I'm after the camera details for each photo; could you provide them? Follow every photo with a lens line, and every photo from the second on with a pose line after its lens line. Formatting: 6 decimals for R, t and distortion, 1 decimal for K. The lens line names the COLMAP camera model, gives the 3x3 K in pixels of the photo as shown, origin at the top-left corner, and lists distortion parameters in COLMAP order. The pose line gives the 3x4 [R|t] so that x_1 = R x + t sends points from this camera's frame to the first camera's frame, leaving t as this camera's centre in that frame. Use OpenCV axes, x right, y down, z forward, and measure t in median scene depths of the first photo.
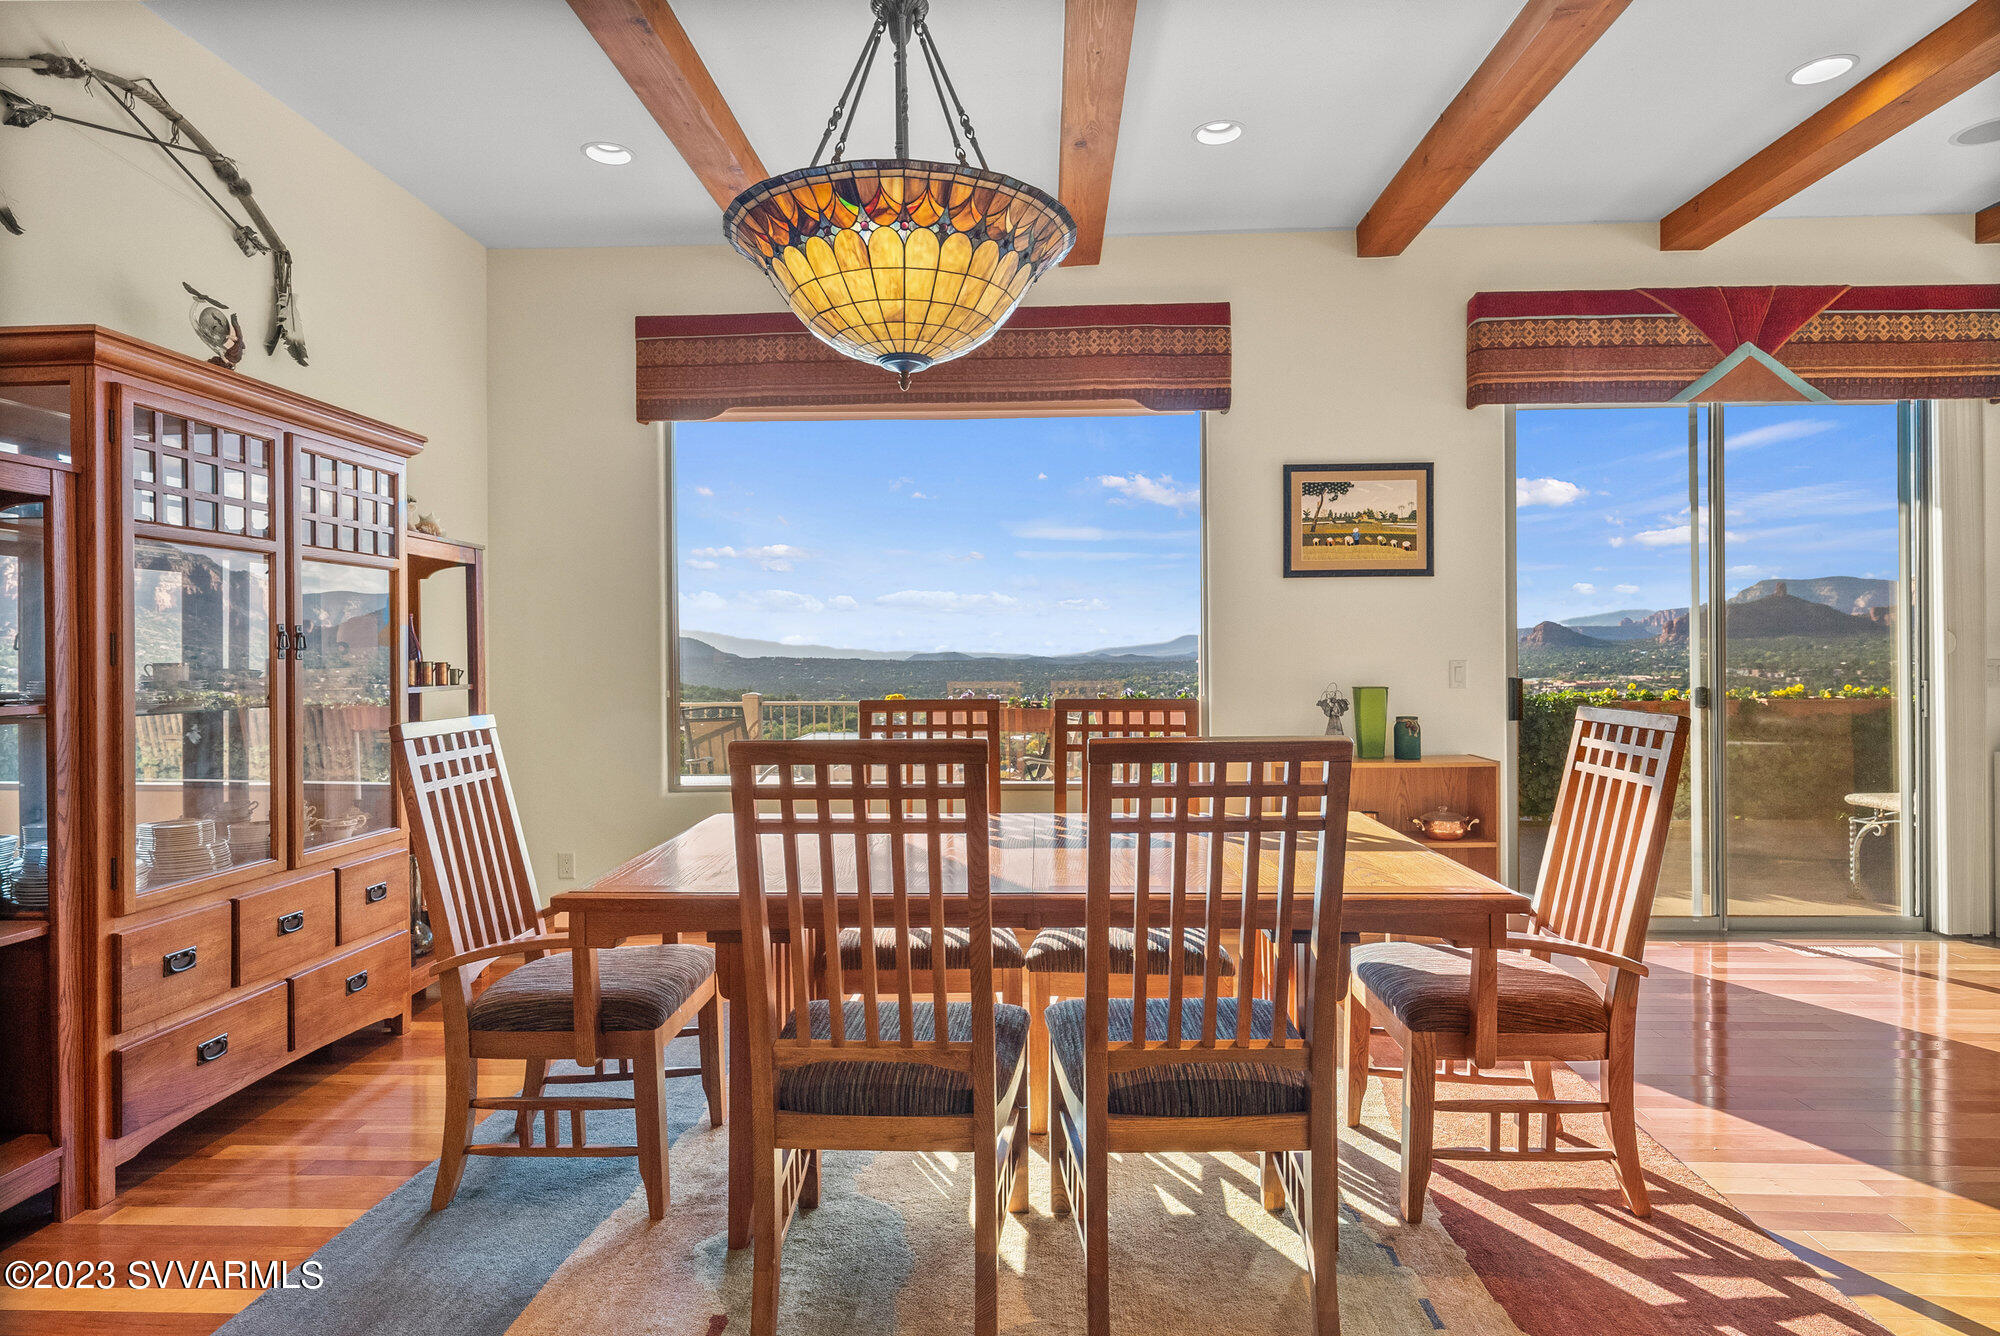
lens RADIAL K [[1080.7, 0, 1005.2], [0, 1080.7, 656.0], [0, 0, 1]] dist [0.003635, 0.000762]
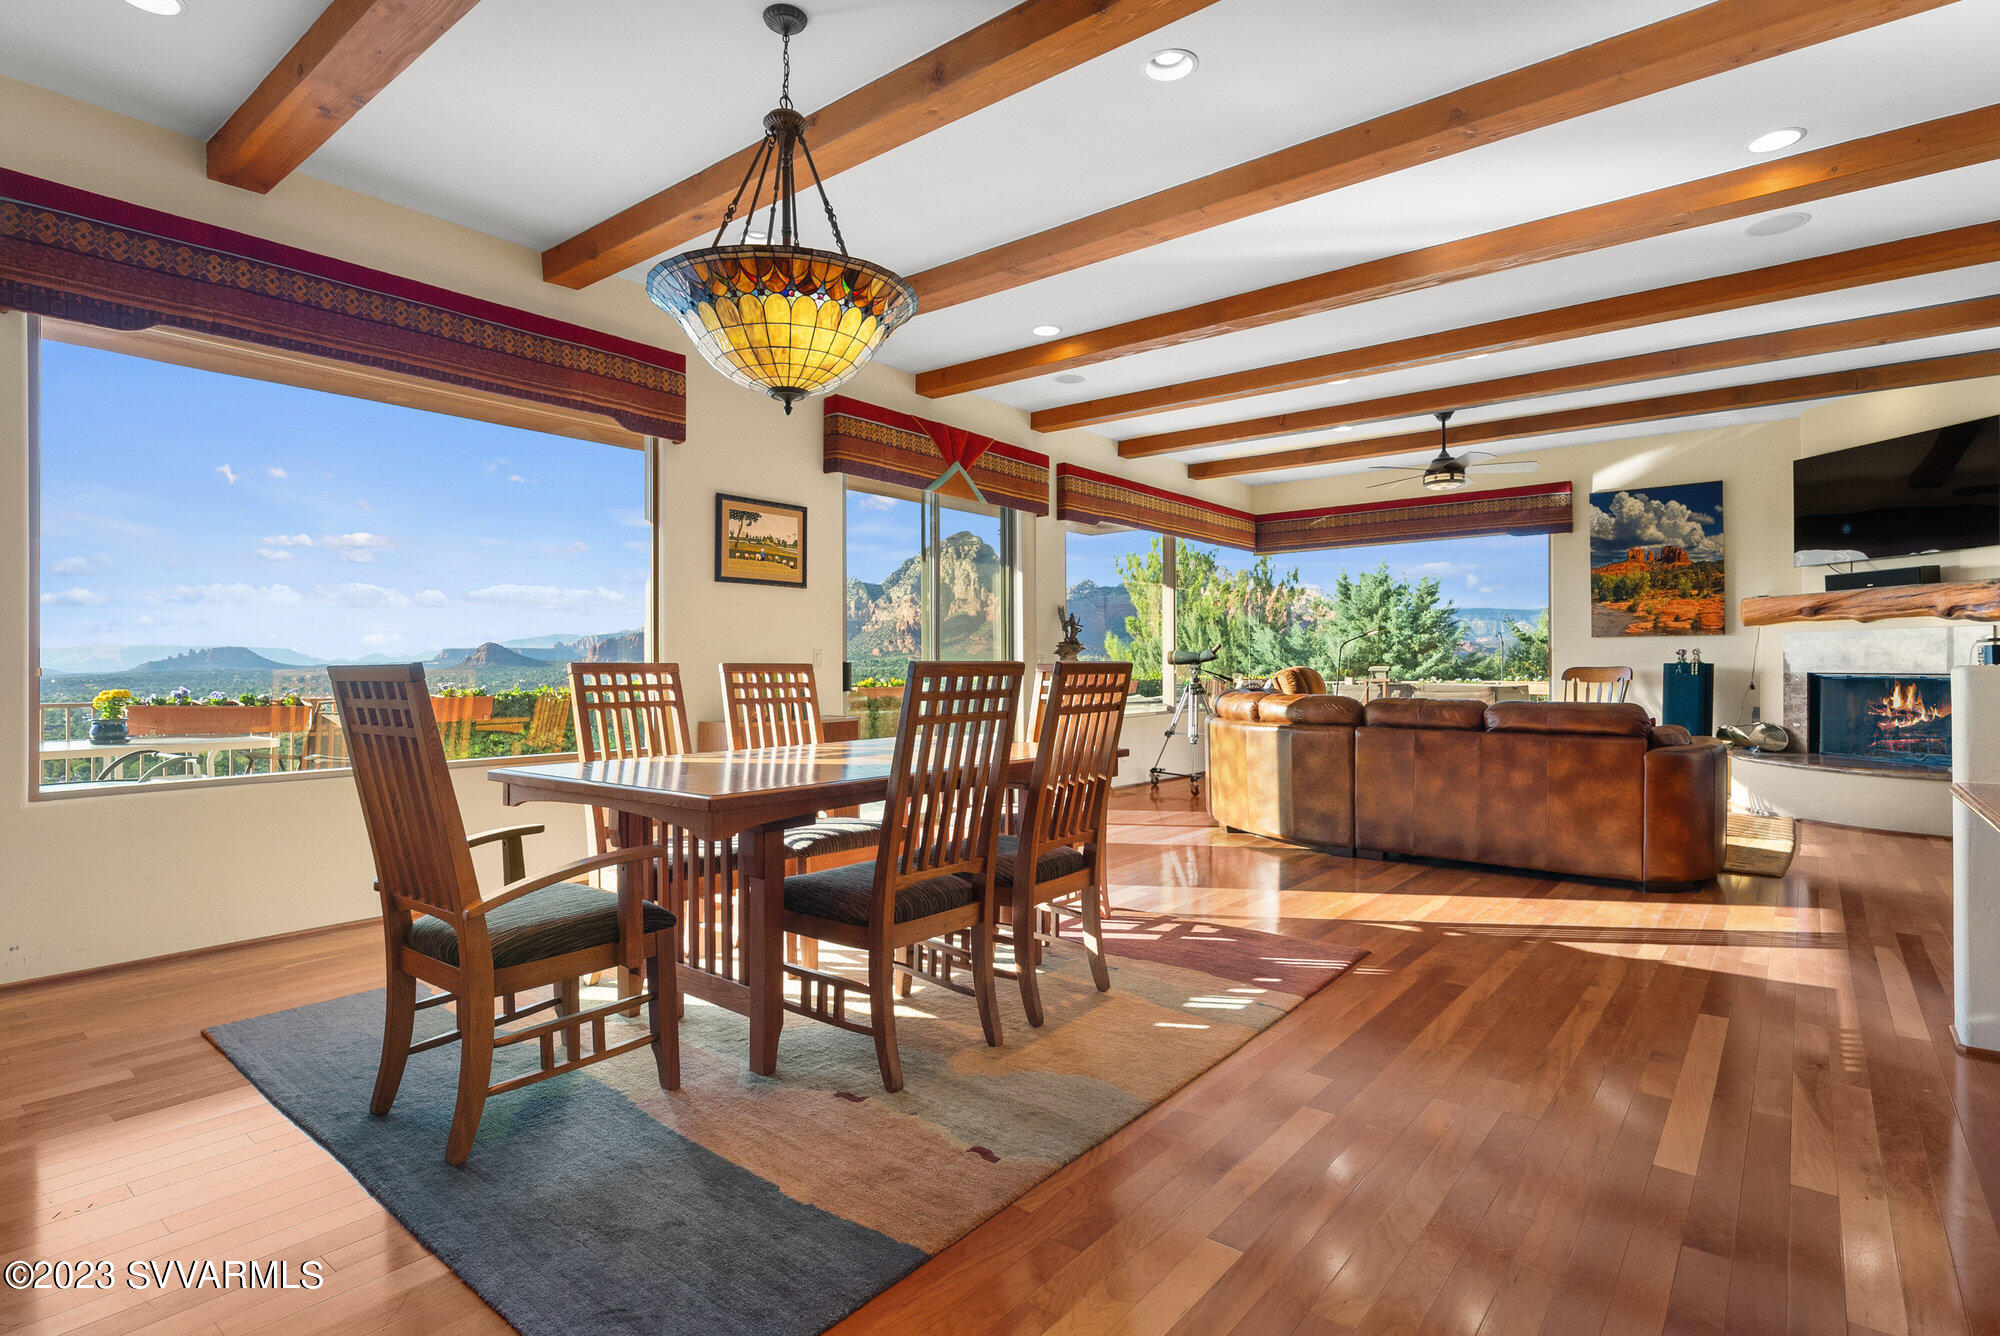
lens RADIAL K [[1009.9, 0, 968.6], [0, 1009.9, 671.7], [0, 0, 1]] dist [-0.001425, -0.001673]
pose [[0.604813, 0.006313, 0.796343, -0.531958], [-0.003792, 0.999980, -0.005048, 0.040275], [-0.796359, 0.000033, 0.604825, 0.047504]]
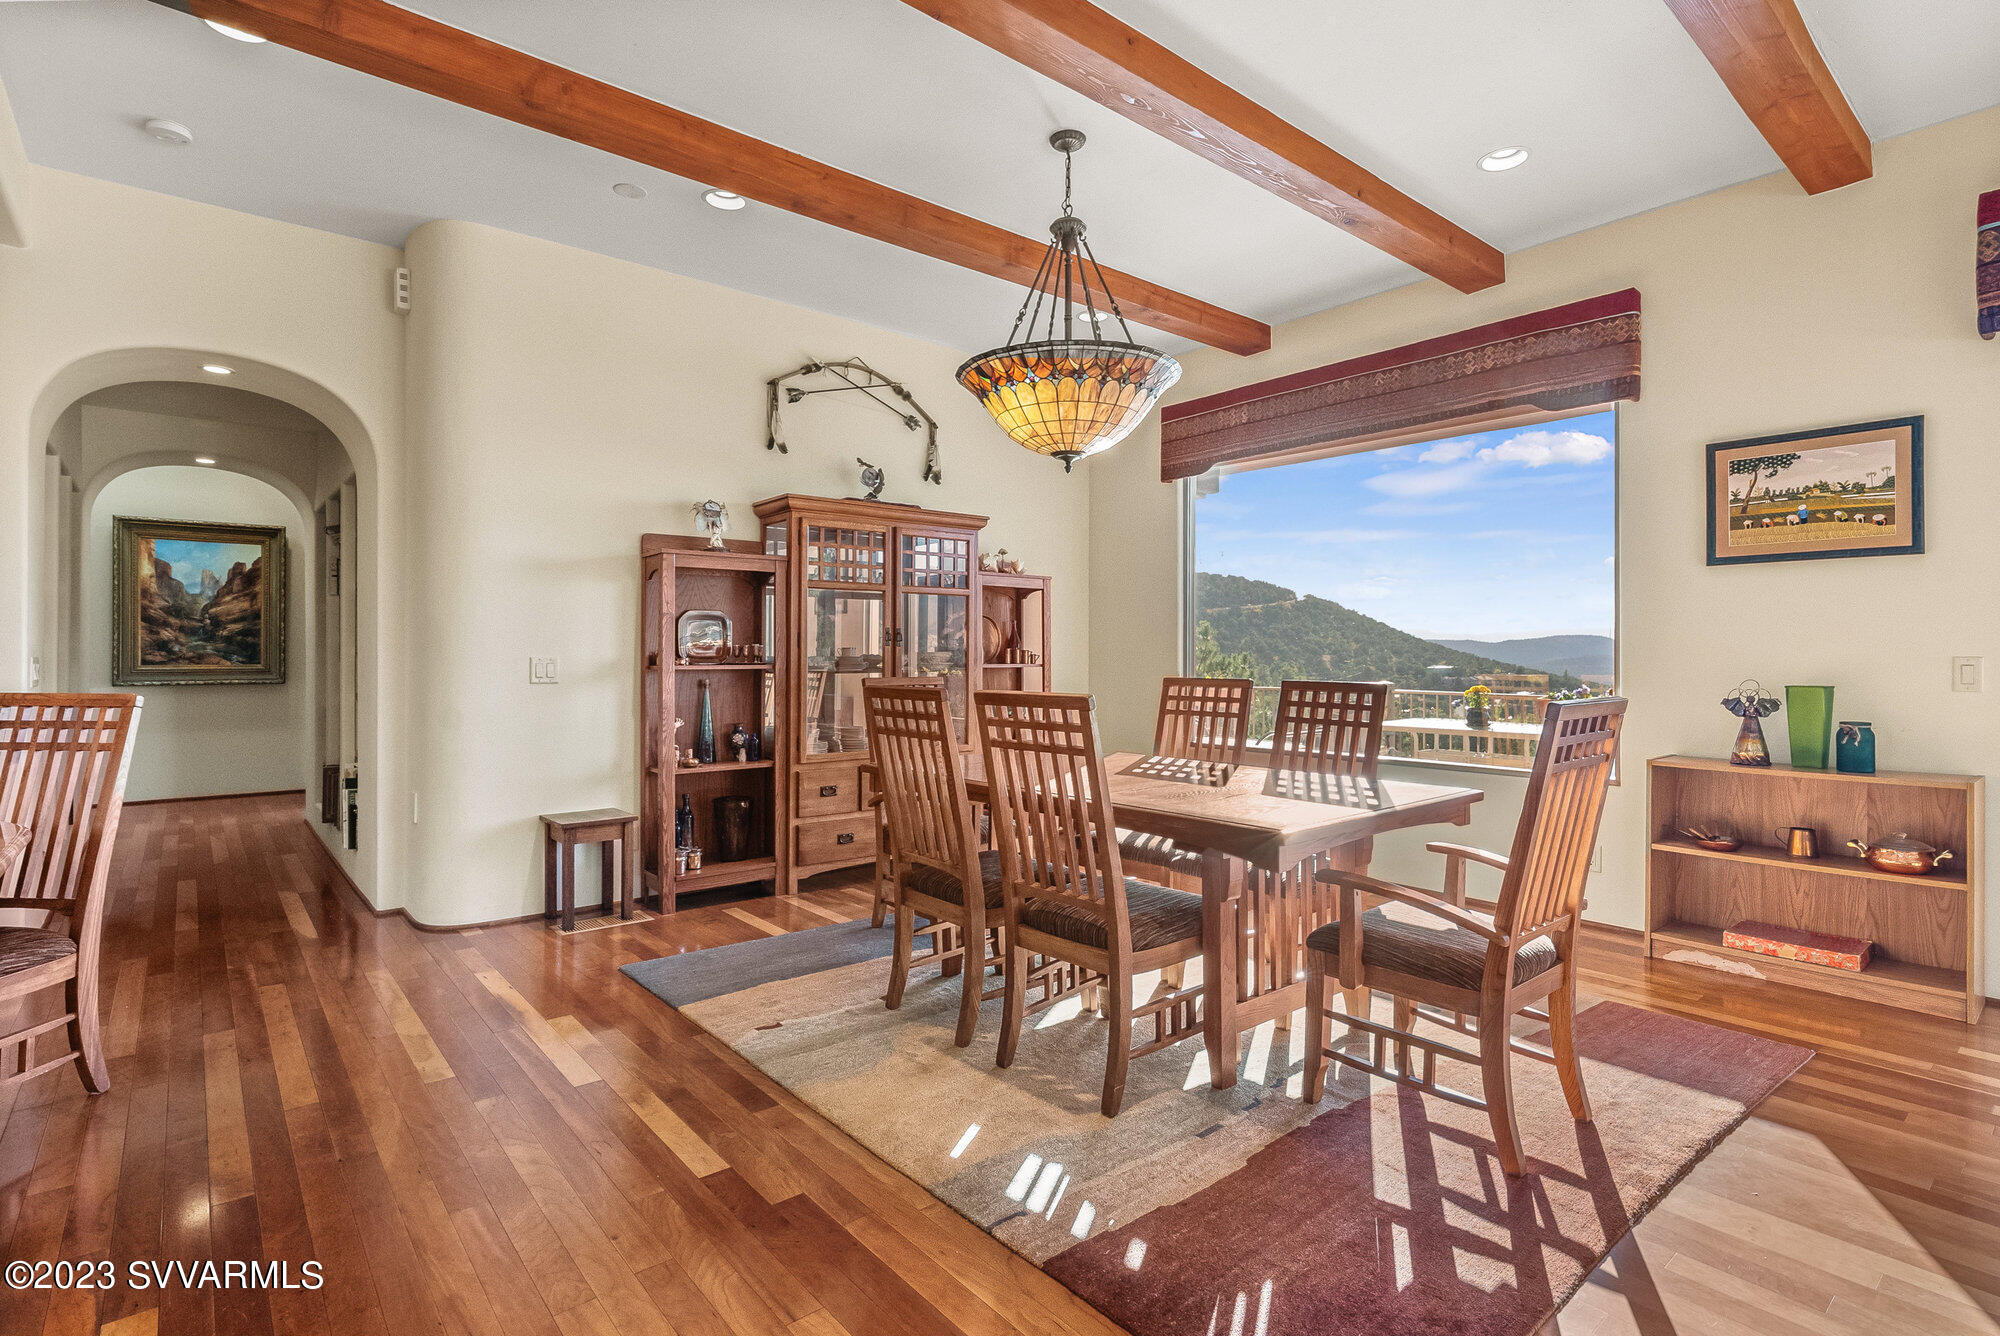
lens RADIAL K [[979.6, 0, 1037.7], [0, 979.6, 651.2], [0, 0, 1]] dist [0.005654, -0.001535]
pose [[0.685965, 0.006767, -0.727604, 0.499377], [-0.007519, 0.999969, 0.002212, 0.003544], [0.727596, 0.003953, 0.685994, 0.001265]]
